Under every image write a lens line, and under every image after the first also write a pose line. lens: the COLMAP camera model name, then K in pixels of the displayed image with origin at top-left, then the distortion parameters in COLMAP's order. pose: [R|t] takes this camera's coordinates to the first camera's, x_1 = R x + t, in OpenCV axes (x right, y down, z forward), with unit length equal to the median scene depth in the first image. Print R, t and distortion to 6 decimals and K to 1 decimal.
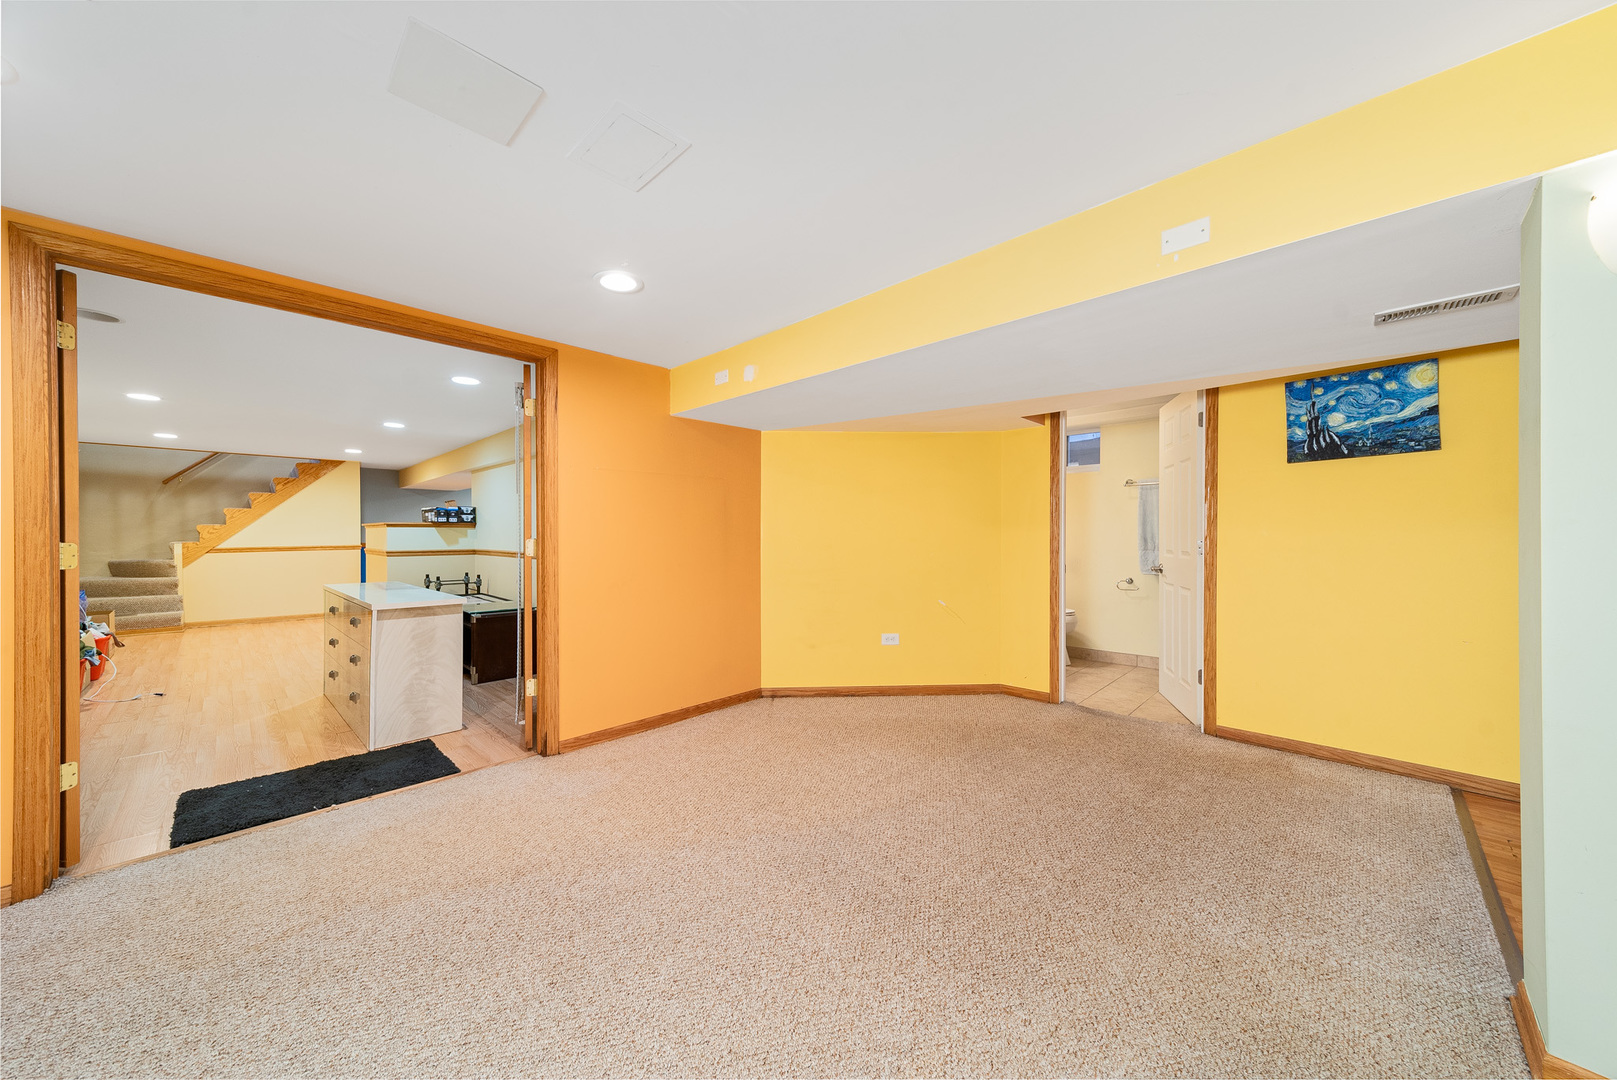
lens RADIAL K [[570.3, 0, 804.7], [0, 570.3, 539.1], [0, 0, 1]] dist [0.009696, 0.000017]
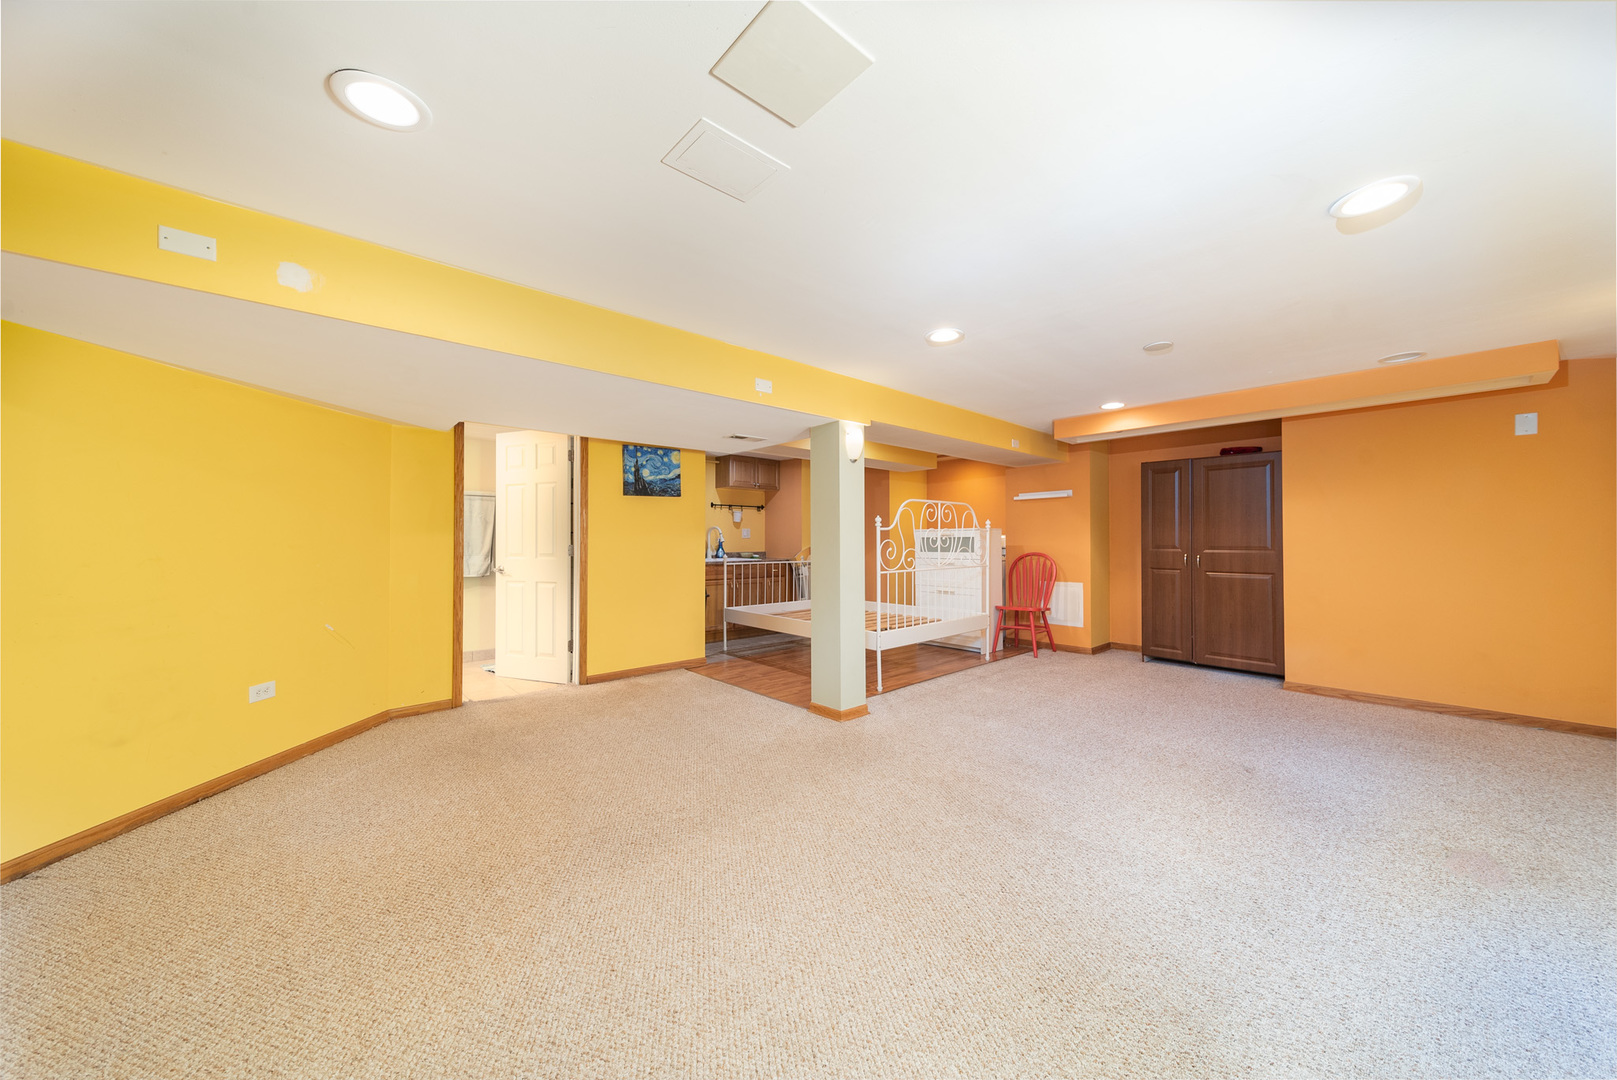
lens RADIAL K [[570.3, 0, 800.3], [0, 570.3, 536.7], [0, 0, 1]] dist [0.009696, 0.000017]
pose [[0.055825, 0.010620, 0.998384, -0.718356], [0.010846, 0.999878, -0.011242, 0.004908], [-0.998382, 0.011456, 0.055703, 0.440258]]
